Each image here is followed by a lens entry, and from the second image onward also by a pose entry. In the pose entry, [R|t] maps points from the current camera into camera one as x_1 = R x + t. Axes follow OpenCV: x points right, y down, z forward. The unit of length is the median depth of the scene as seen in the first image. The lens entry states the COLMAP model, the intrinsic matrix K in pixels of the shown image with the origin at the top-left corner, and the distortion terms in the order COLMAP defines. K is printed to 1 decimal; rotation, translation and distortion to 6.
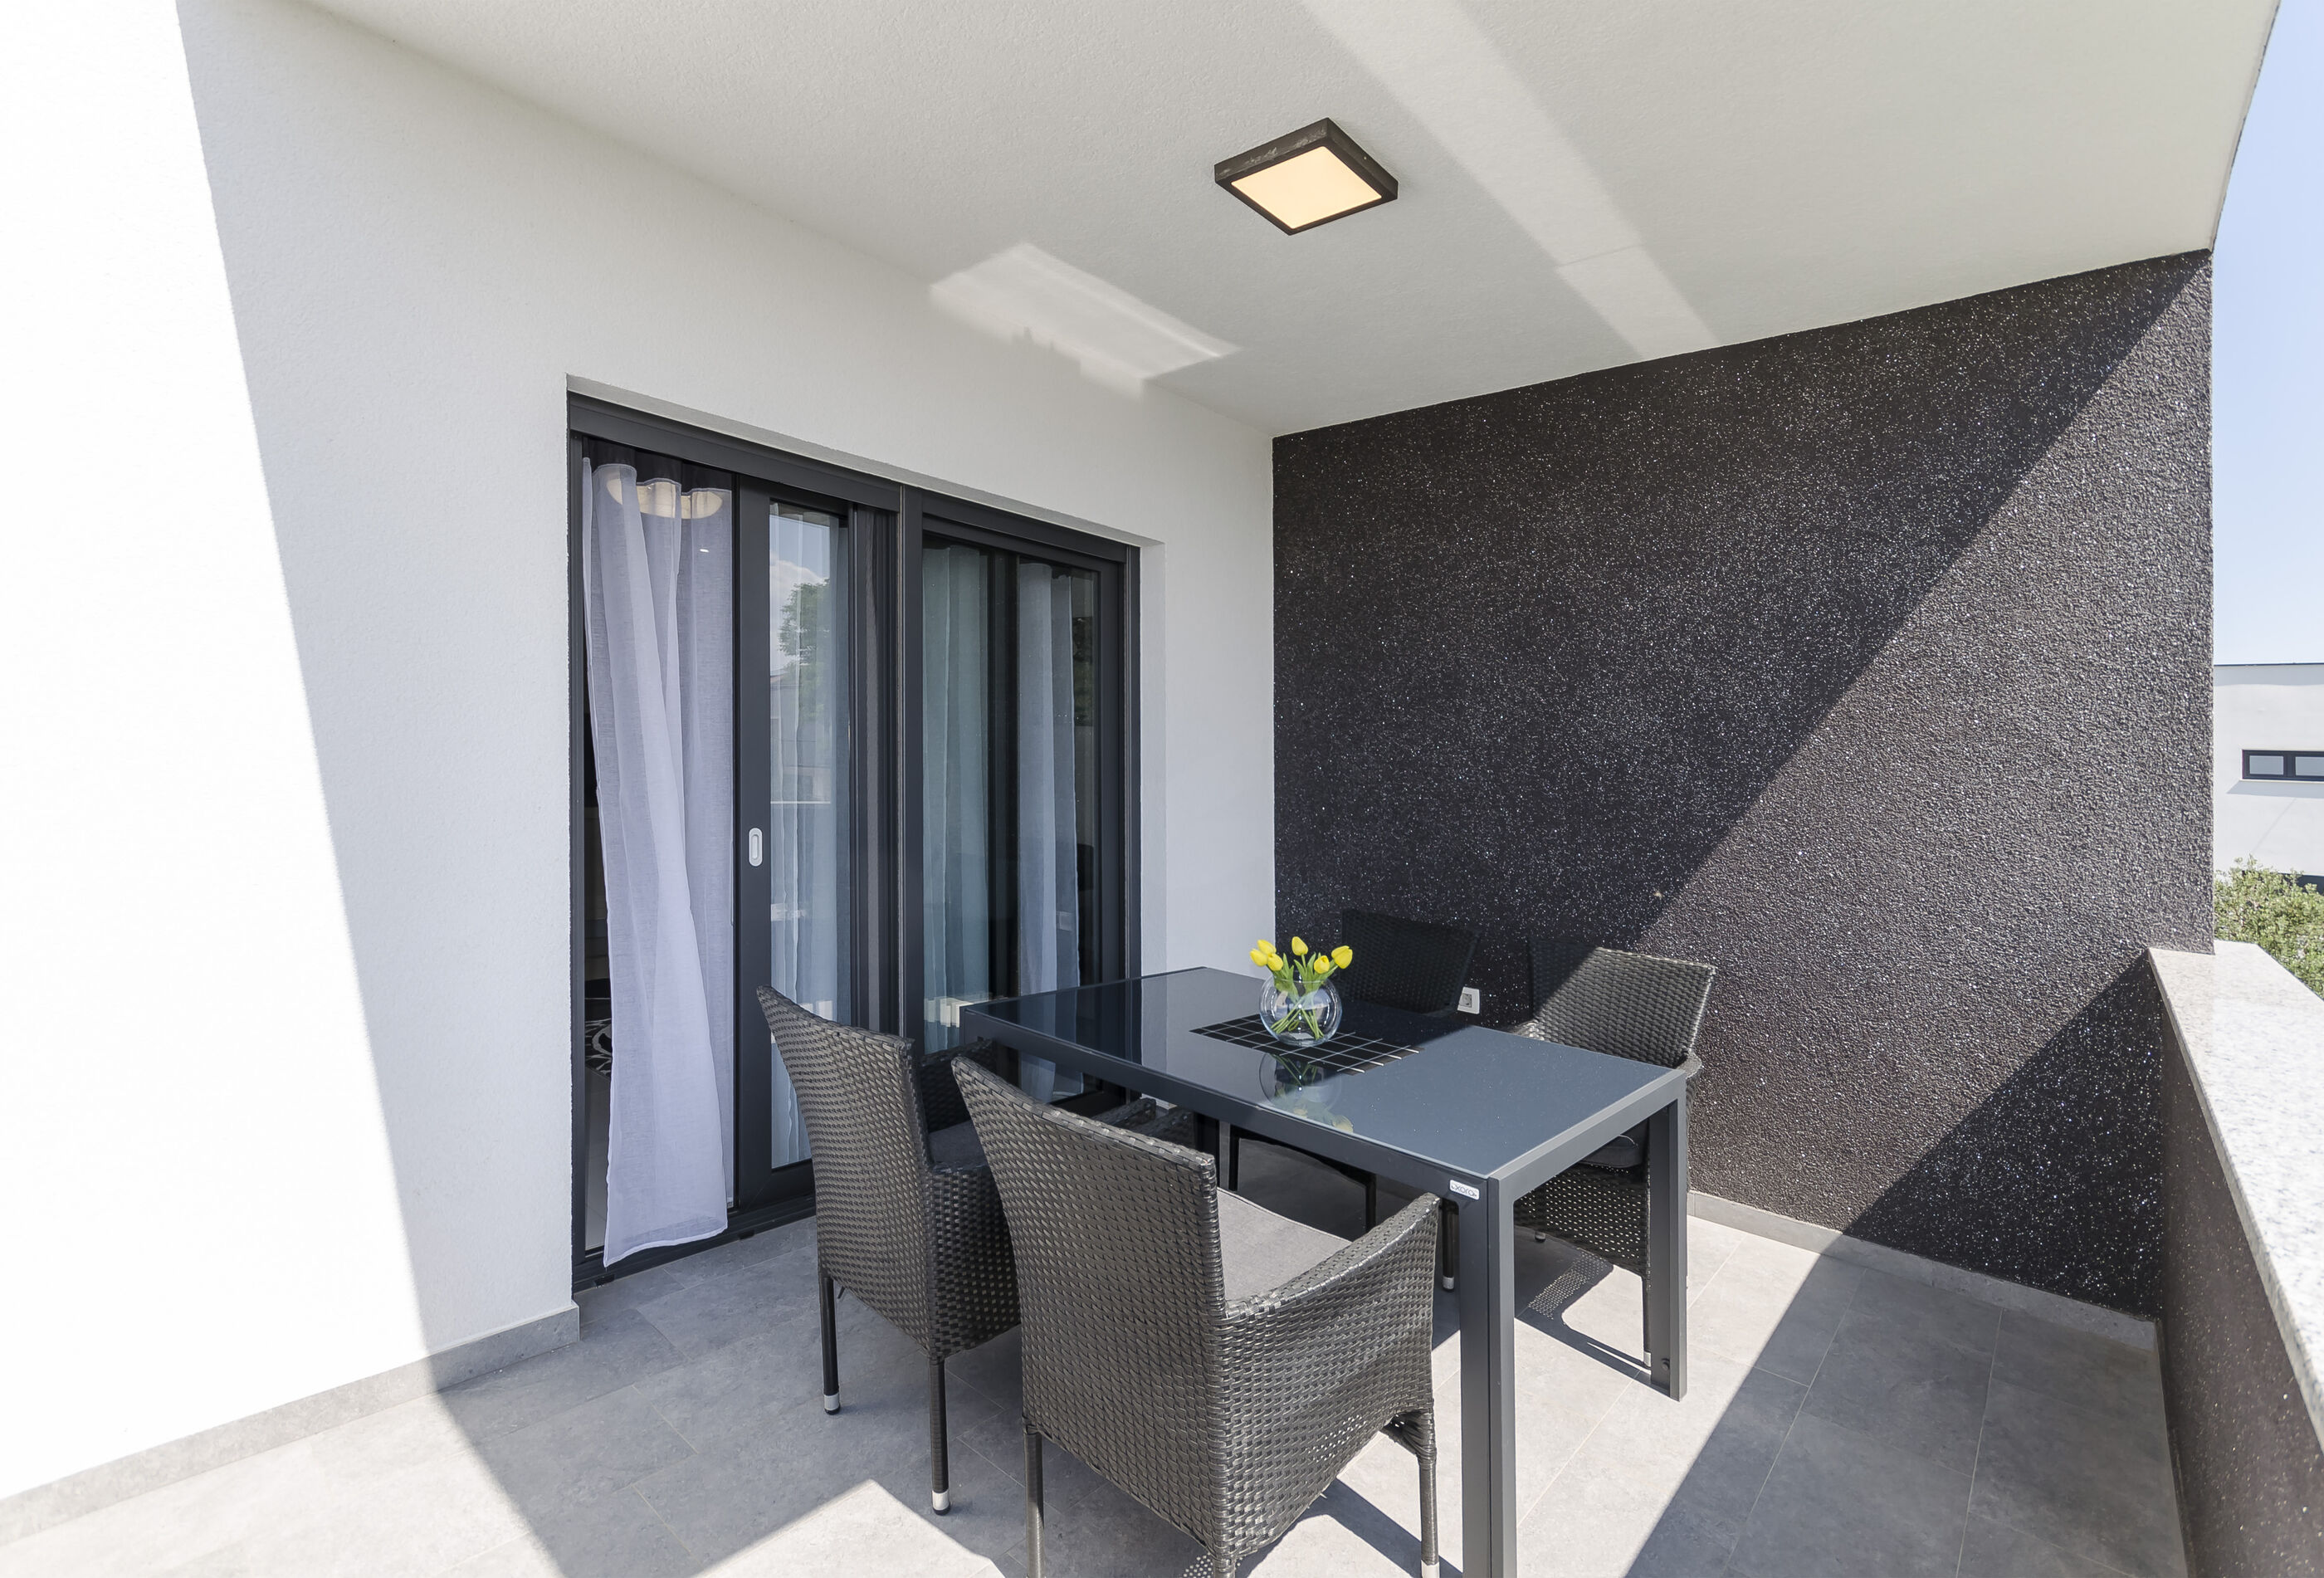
lens RADIAL K [[1036.7, 0, 1162.8], [0, 1036.7, 798.3], [0, 0, 1]] dist [0.000882, 0.000052]
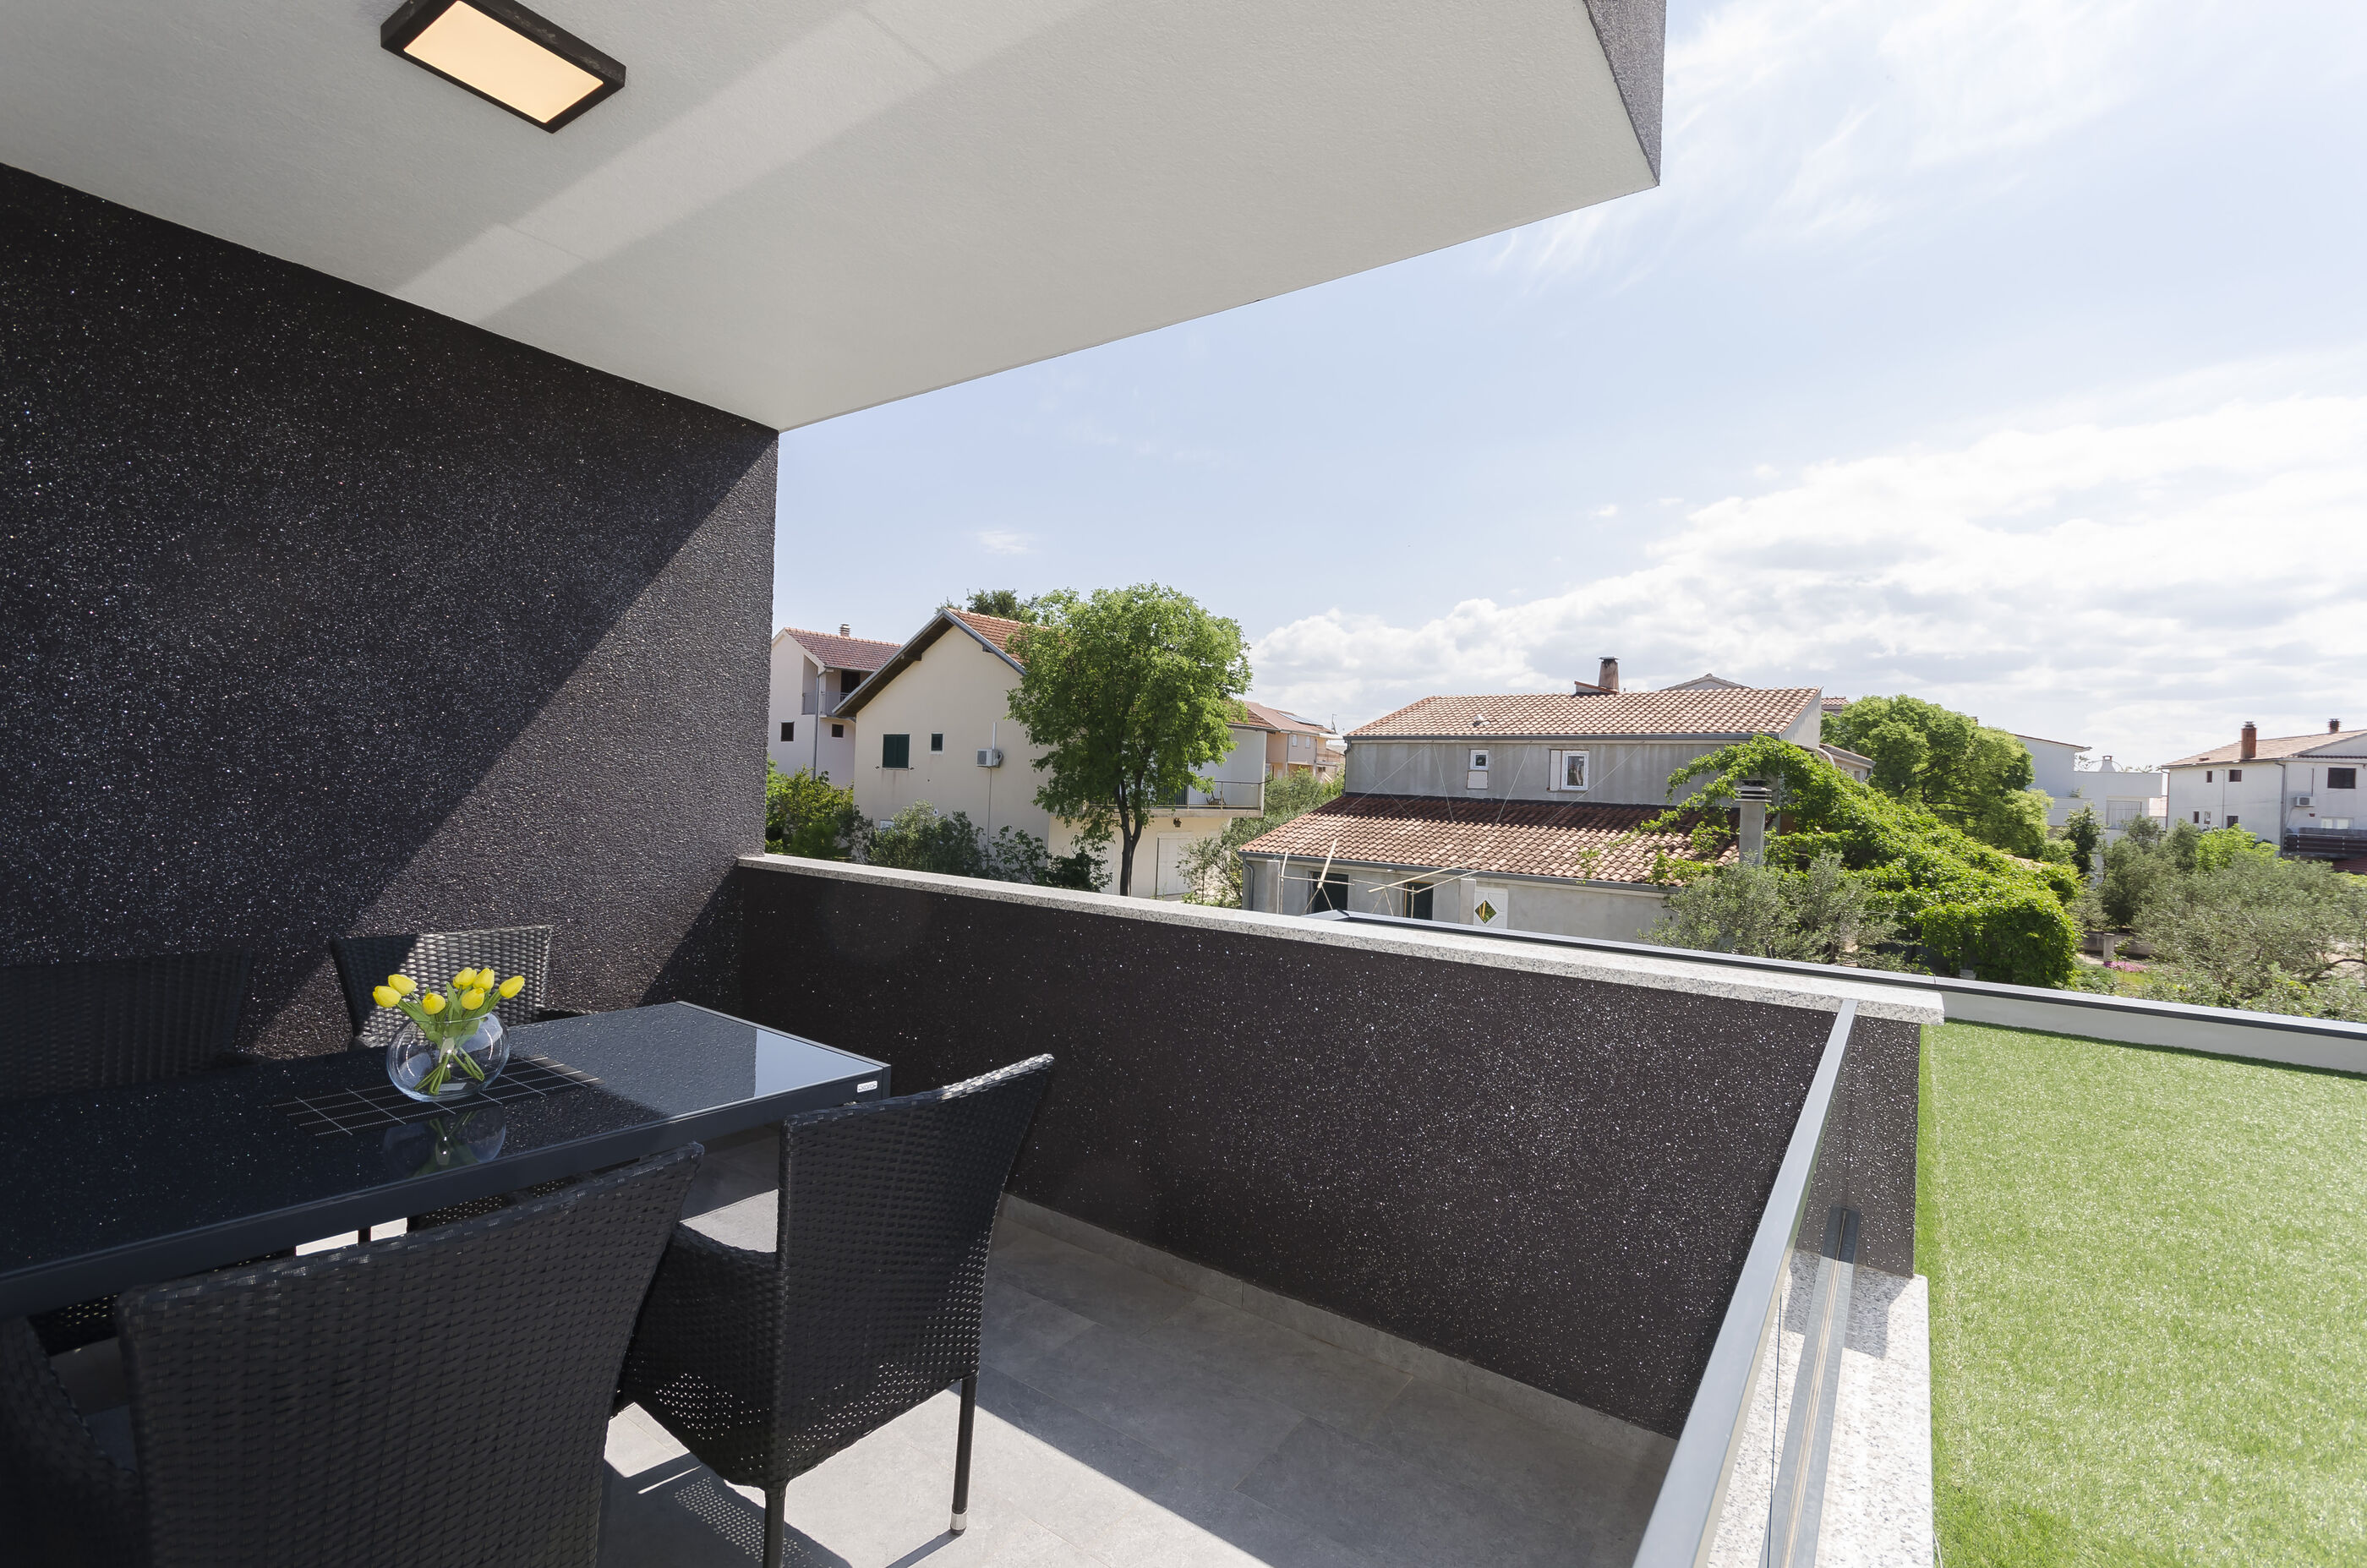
lens RADIAL K [[1076.0, 0, 1193.8], [0, 1076.0, 794.9], [0, 0, 1]] dist [-0.000864, 0.000031]
pose [[-0.094376, -0.055824, 0.993970, -0.493341], [-0.010038, 0.998429, 0.055121, -0.033830], [-0.995486, -0.004776, -0.094788, 0.322579]]
